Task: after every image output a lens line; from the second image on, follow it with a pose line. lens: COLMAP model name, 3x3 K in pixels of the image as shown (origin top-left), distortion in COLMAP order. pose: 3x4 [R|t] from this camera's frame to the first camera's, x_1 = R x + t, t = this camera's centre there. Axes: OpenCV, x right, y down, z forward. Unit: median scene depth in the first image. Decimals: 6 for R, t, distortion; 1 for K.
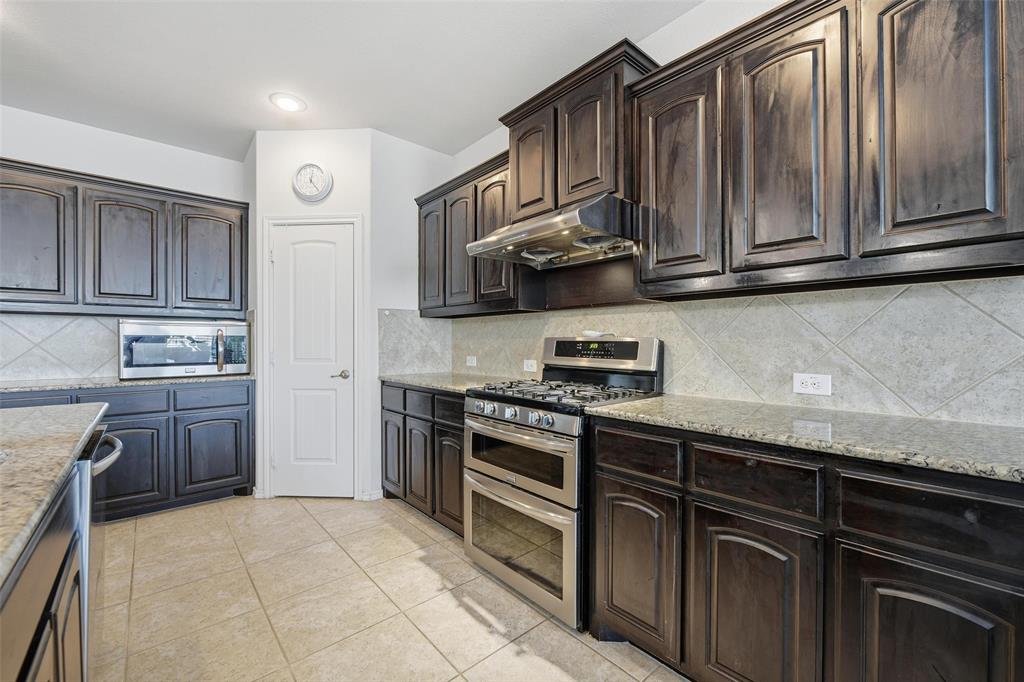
lens RADIAL K [[412.6, 0, 516.8], [0, 412.6, 341.0], [0, 0, 1]] dist [-0.007789, -0.000145]
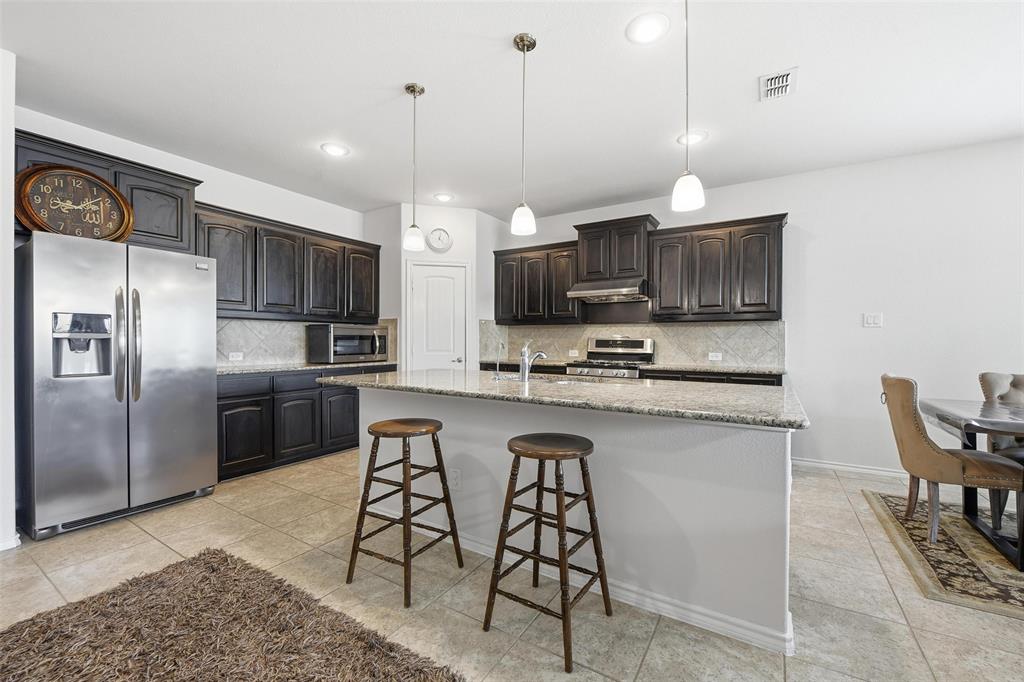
lens RADIAL K [[412.6, 0, 516.8], [0, 412.6, 341.0], [0, 0, 1]] dist [-0.007789, -0.000145]
pose [[0.959910, 0.004199, 0.280277, -0.747489], [-0.005160, 0.999983, 0.002691, 0.001944], [-0.280261, -0.004029, 0.959915, -0.710512]]
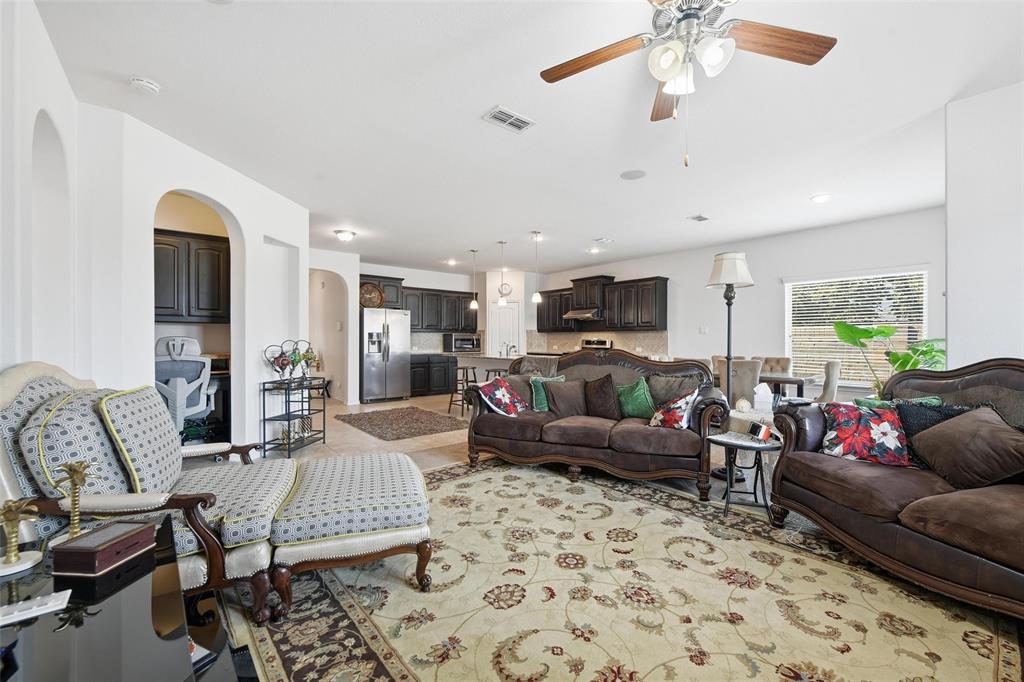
lens RADIAL K [[414.7, 0, 518.3], [0, 414.7, 339.7], [0, 0, 1]] dist [-0.006908, 0.000005]
pose [[0.999157, 0.002666, -0.040966, -0.309911], [-0.002692, 0.999996, -0.000590, -0.003632], [0.040964, 0.000700, 0.999160, -2.398282]]
